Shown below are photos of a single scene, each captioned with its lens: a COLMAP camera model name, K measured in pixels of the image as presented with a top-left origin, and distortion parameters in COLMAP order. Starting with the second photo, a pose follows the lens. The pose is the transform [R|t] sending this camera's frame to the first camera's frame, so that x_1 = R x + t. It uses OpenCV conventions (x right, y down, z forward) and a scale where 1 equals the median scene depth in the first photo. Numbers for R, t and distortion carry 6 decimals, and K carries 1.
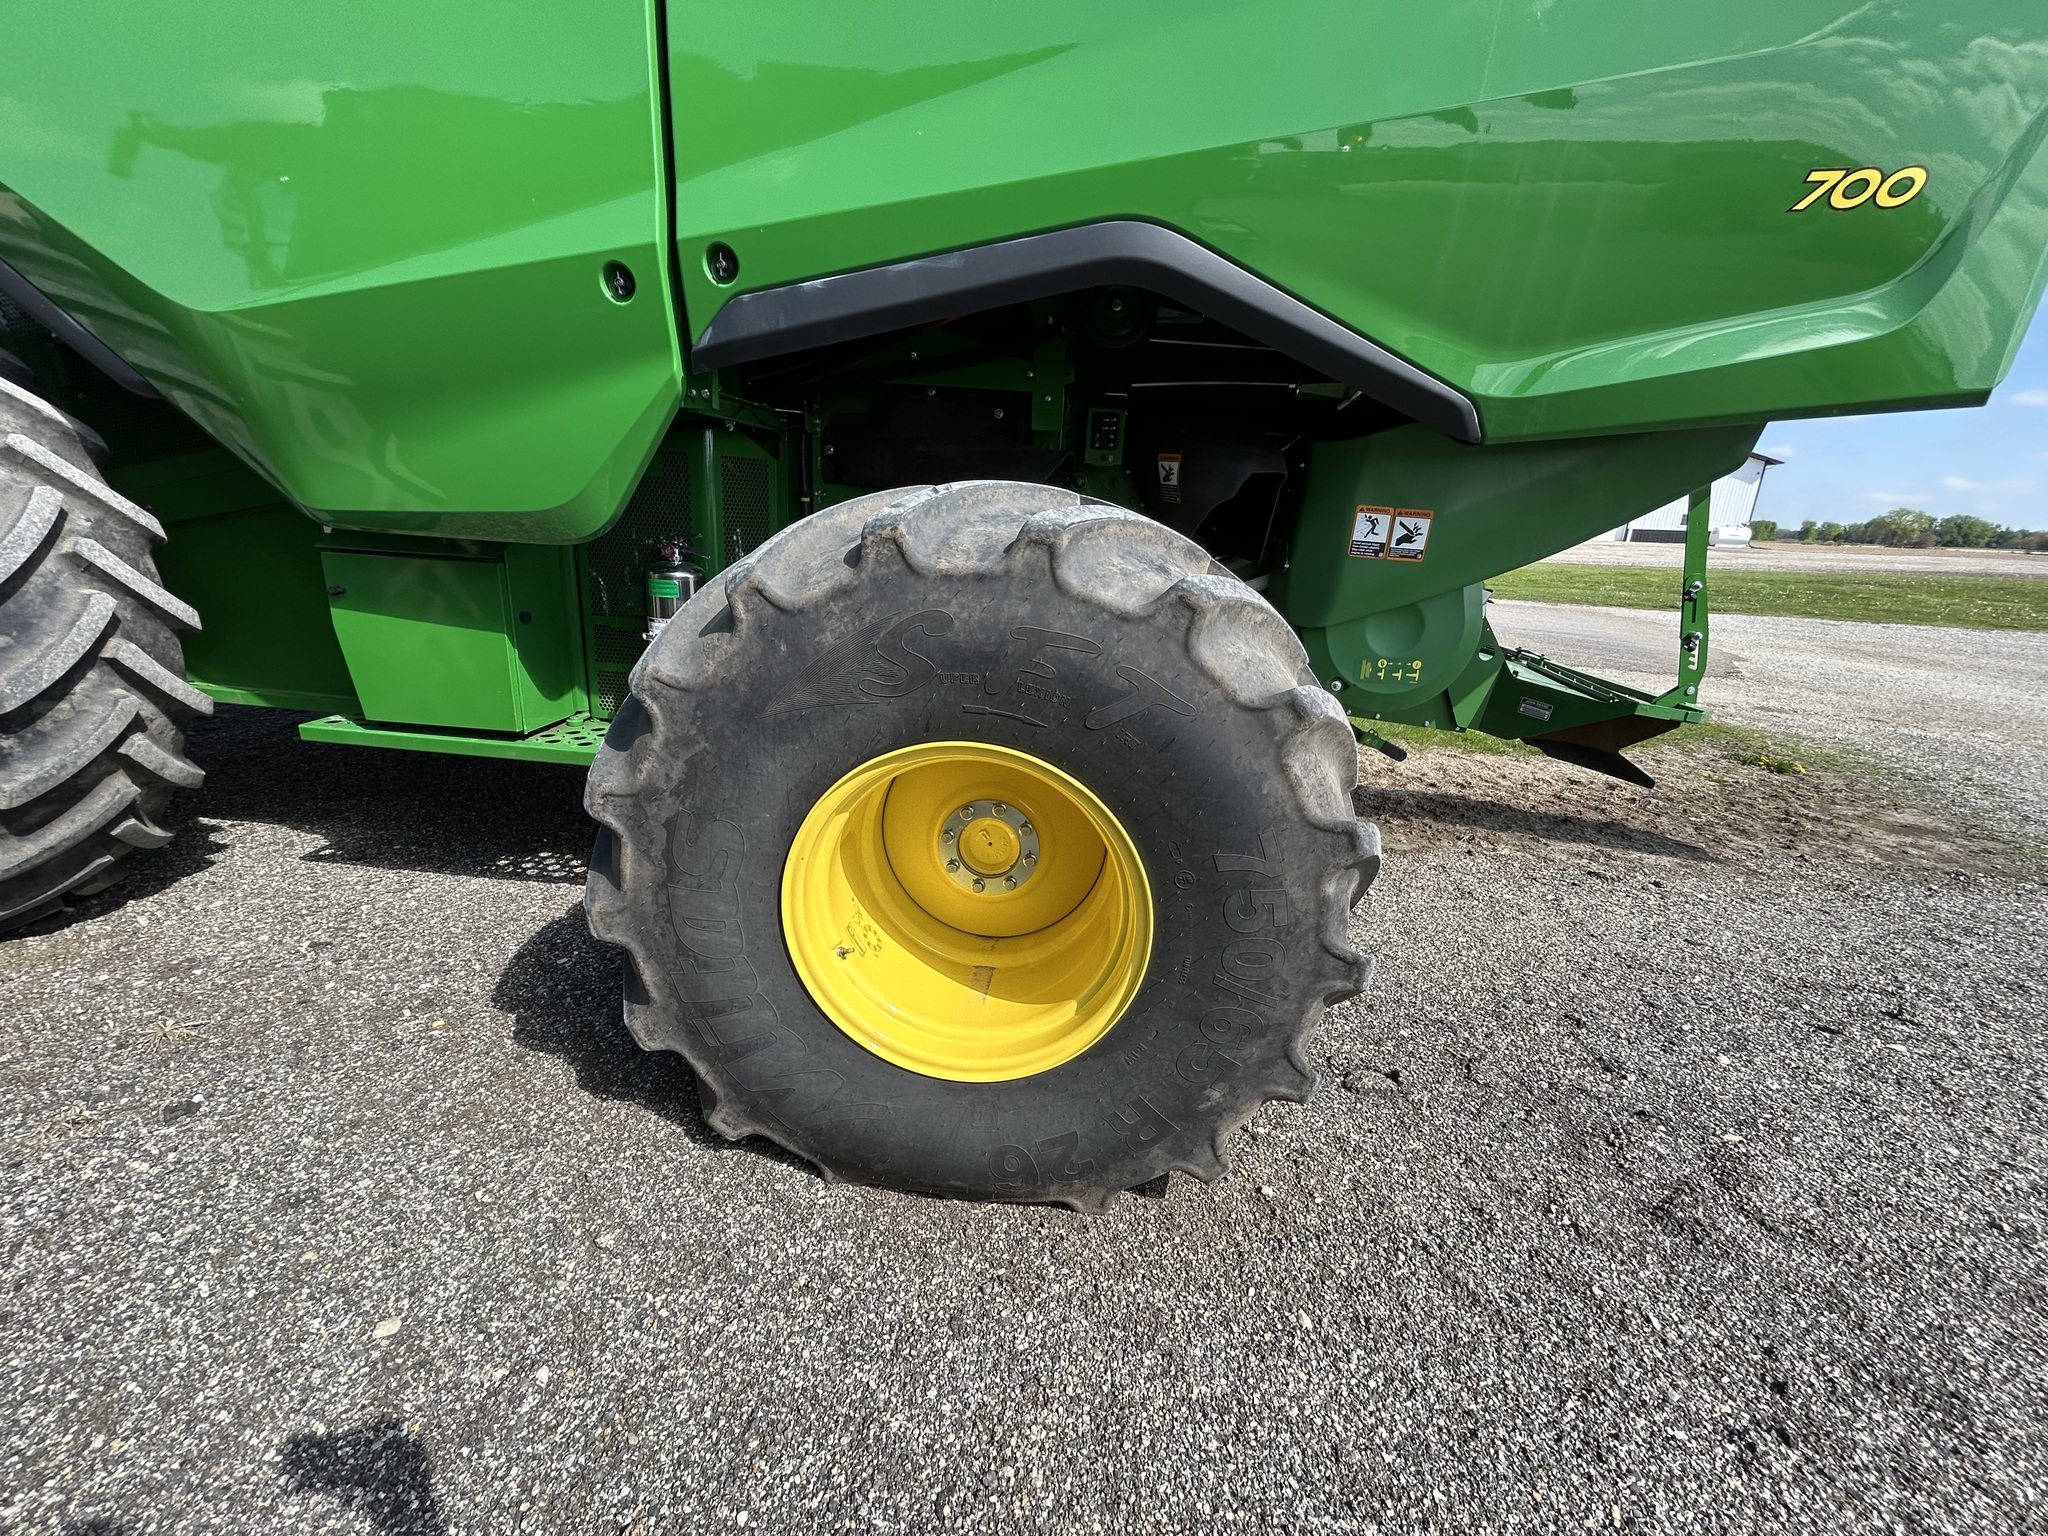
lens RADIAL K [[827.6, 0, 1024.5], [0, 827.6, 766.1], [0, 0, 1]] dist [-0.000072, 0.000278]
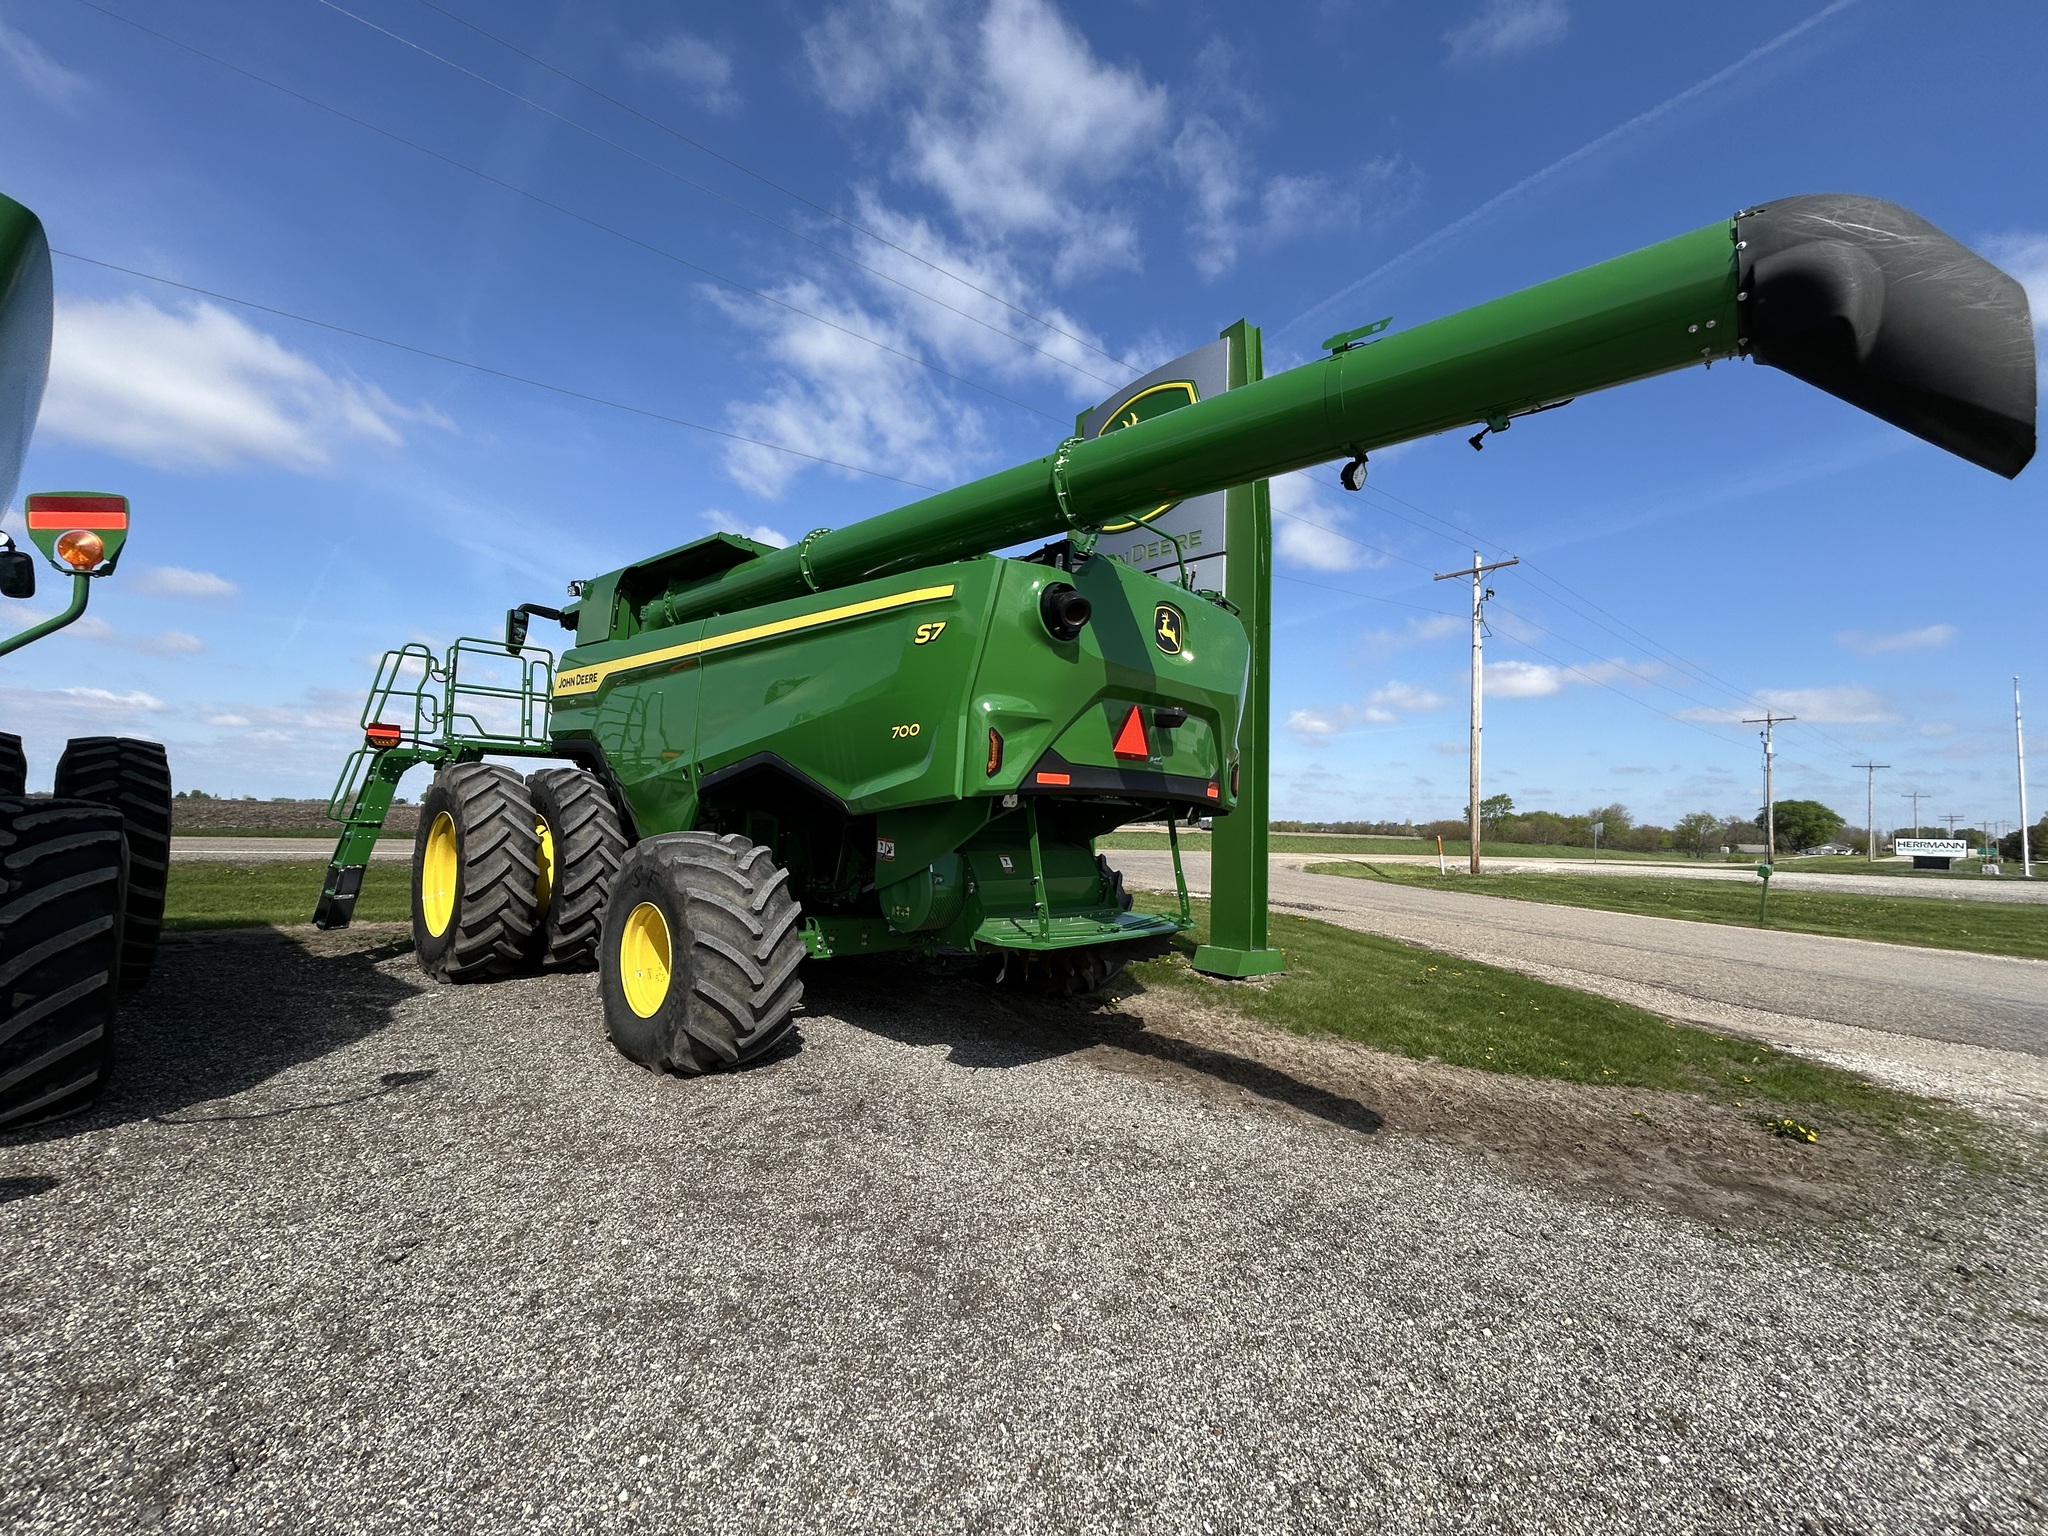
lens RADIAL K [[829.4, 0, 1030.1], [0, 829.4, 760.0], [0, 0, 1]] dist [-0.009841, 0.000715]
pose [[0.799579, -0.055185, -0.598020, 2.925042], [-0.179063, 0.928571, -0.325104, 0.228638], [0.573245, 0.367030, 0.732584, -0.759506]]
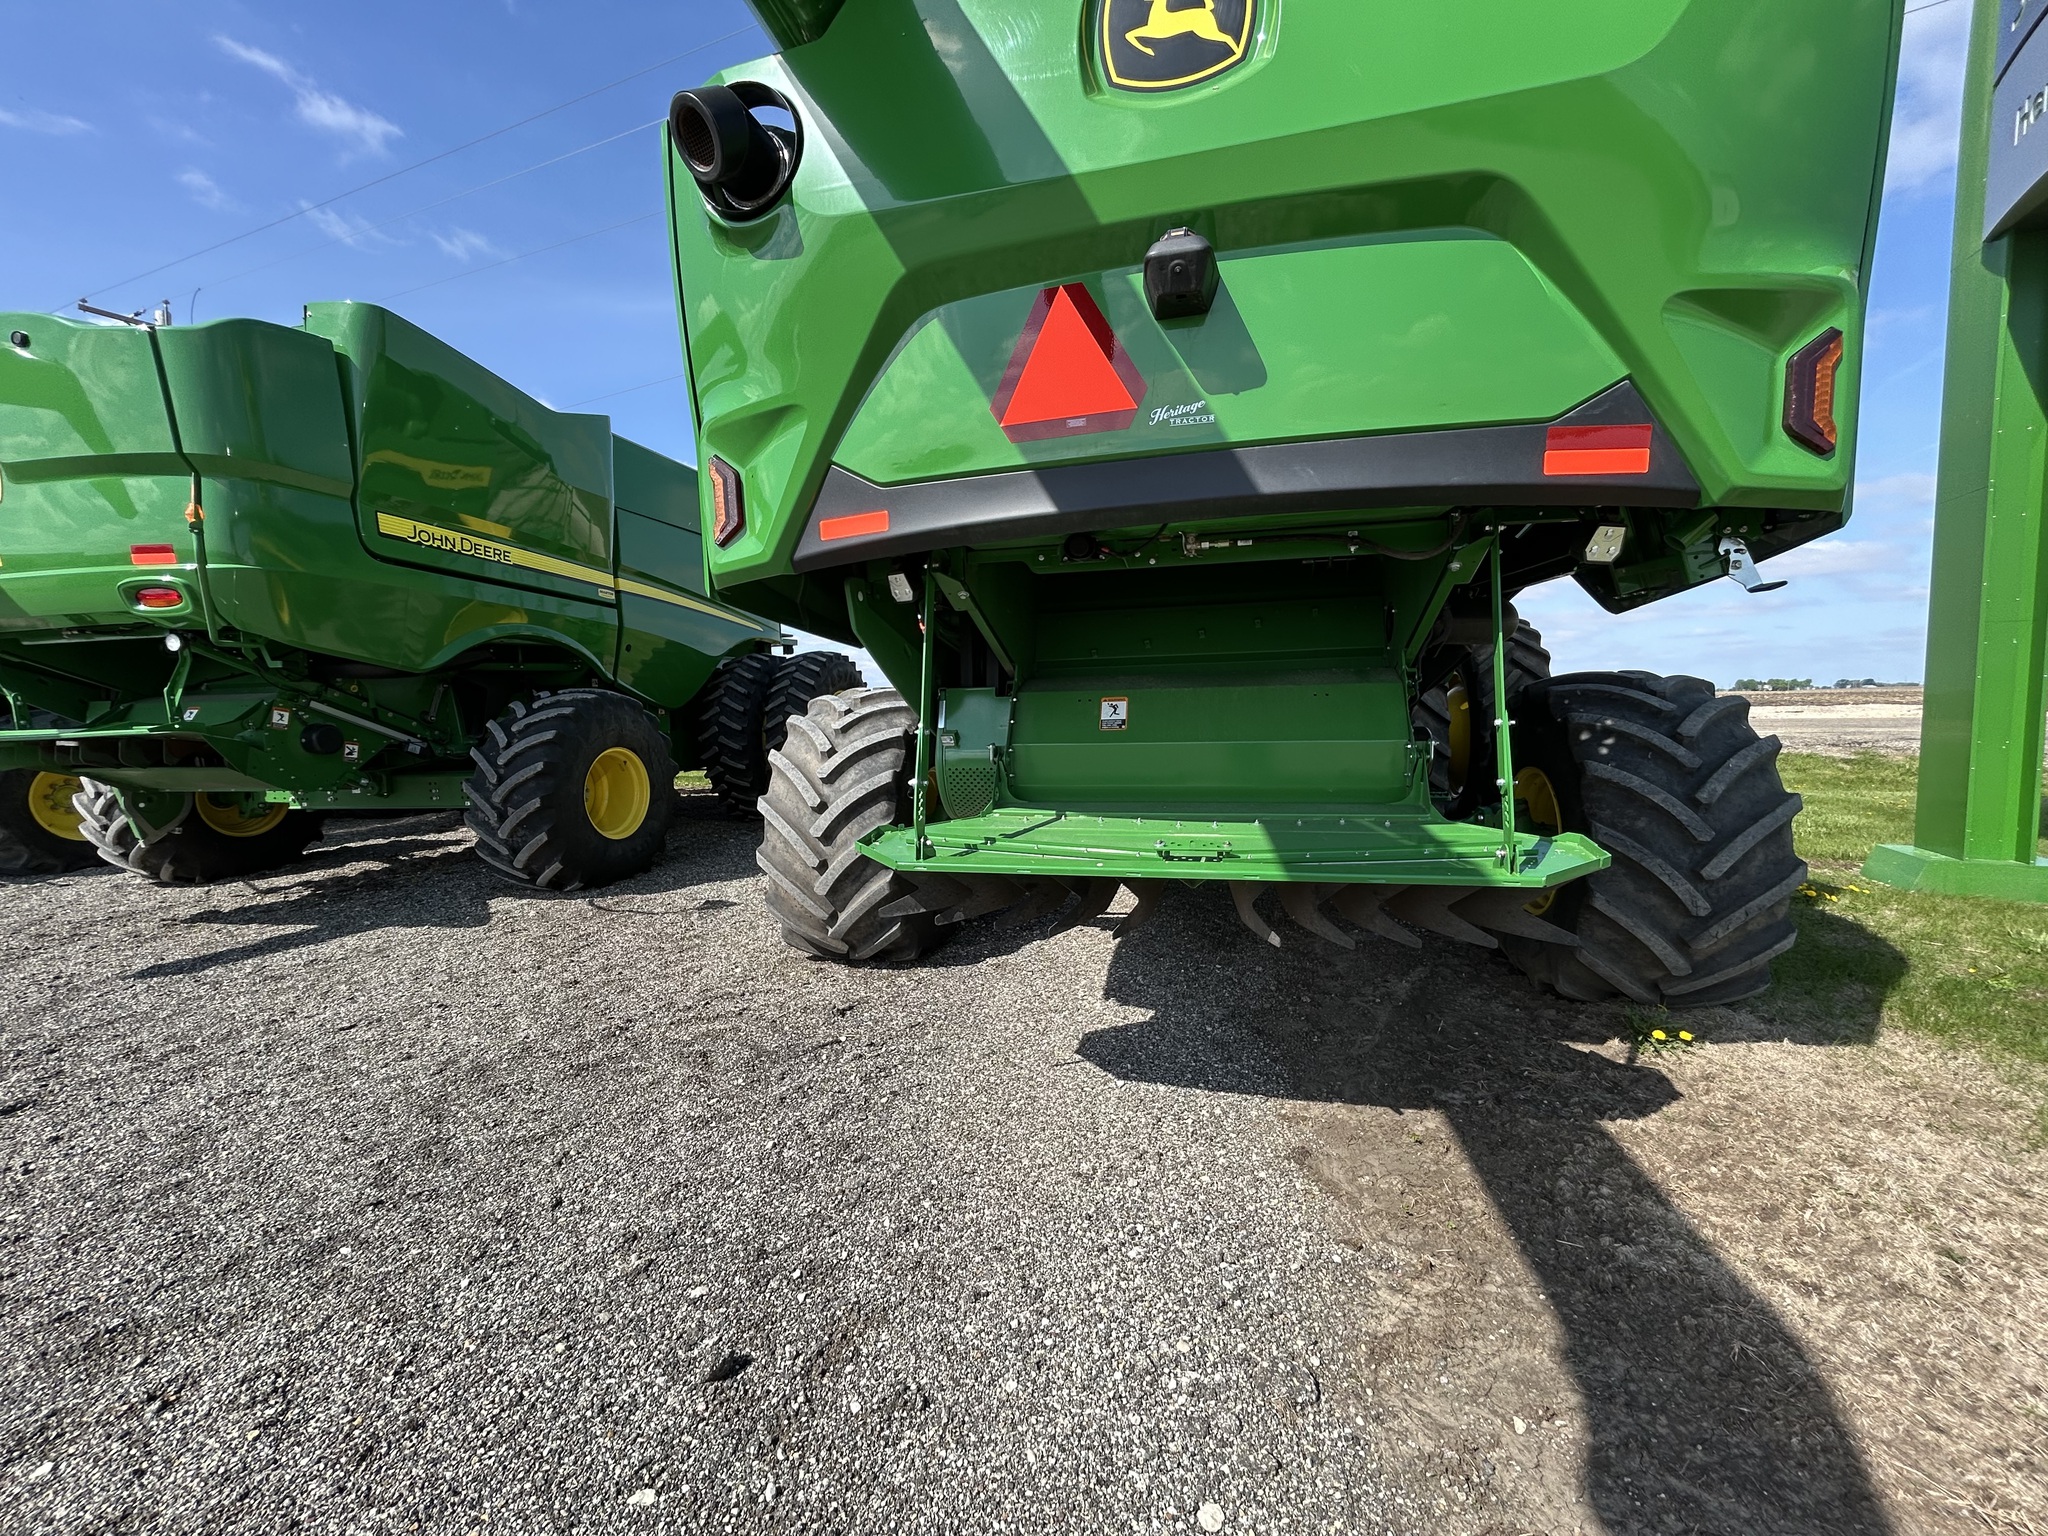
lens RADIAL K [[829.5, 0, 1019.9], [0, 829.5, 764.8], [0, 0, 1]] dist [-0.003525, 0.001600]
pose [[-0.152996, 0.039074, -0.987454, 2.626343], [-0.270643, 0.959359, 0.079896, -0.434249], [0.950444, 0.279471, -0.136203, 1.880426]]
